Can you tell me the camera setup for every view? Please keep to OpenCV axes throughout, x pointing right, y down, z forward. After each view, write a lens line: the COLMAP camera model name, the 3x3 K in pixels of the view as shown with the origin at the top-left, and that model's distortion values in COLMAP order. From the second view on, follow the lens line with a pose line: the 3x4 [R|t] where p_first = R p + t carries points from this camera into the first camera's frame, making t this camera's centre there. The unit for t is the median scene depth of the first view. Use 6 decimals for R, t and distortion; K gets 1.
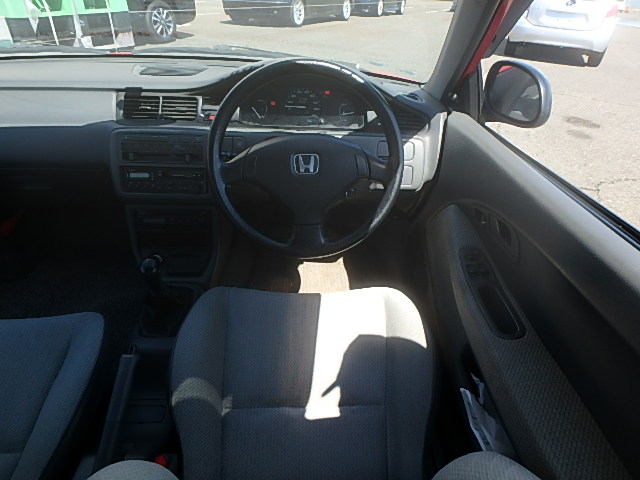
lens RADIAL K [[396.7, 0, 321.1], [0, 396.7, 235.8], [0, 0, 1]] dist [-0.031394, 0.008587]
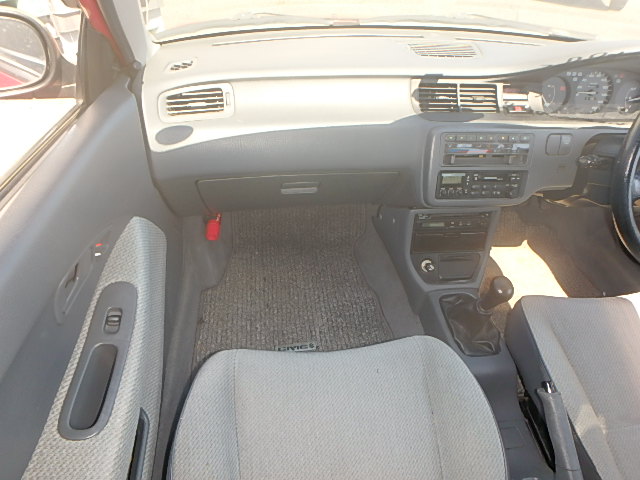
lens RADIAL K [[396.7, 0, 318.6], [0, 396.7, 239.2], [0, 0, 1]] dist [-0.031394, 0.008587]
pose [[0.997935, -0.039926, 0.050310, -0.773774], [0.032962, 0.990654, 0.132357, -0.142134], [-0.055124, -0.130425, 0.989925, 0.119023]]
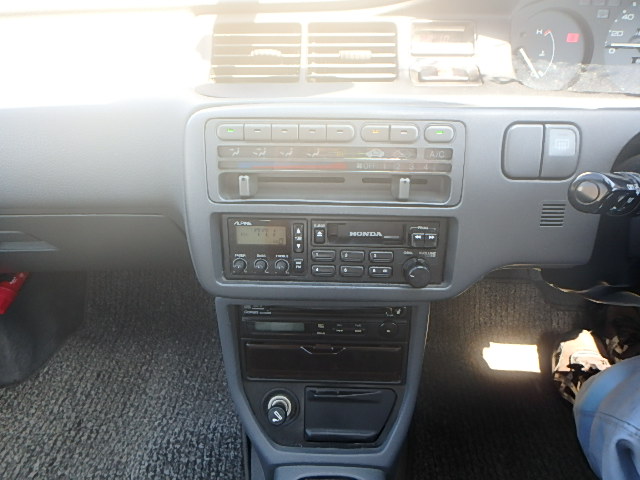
lens RADIAL K [[396.7, 0, 319.2], [0, 396.7, 242.0], [0, 0, 1]] dist [-0.031394, 0.008587]
pose [[0.994478, 0.000577, -0.104945, -0.354167], [0.002442, 0.999587, 0.028631, -0.150912], [0.104918, -0.028729, 0.994066, 0.612831]]
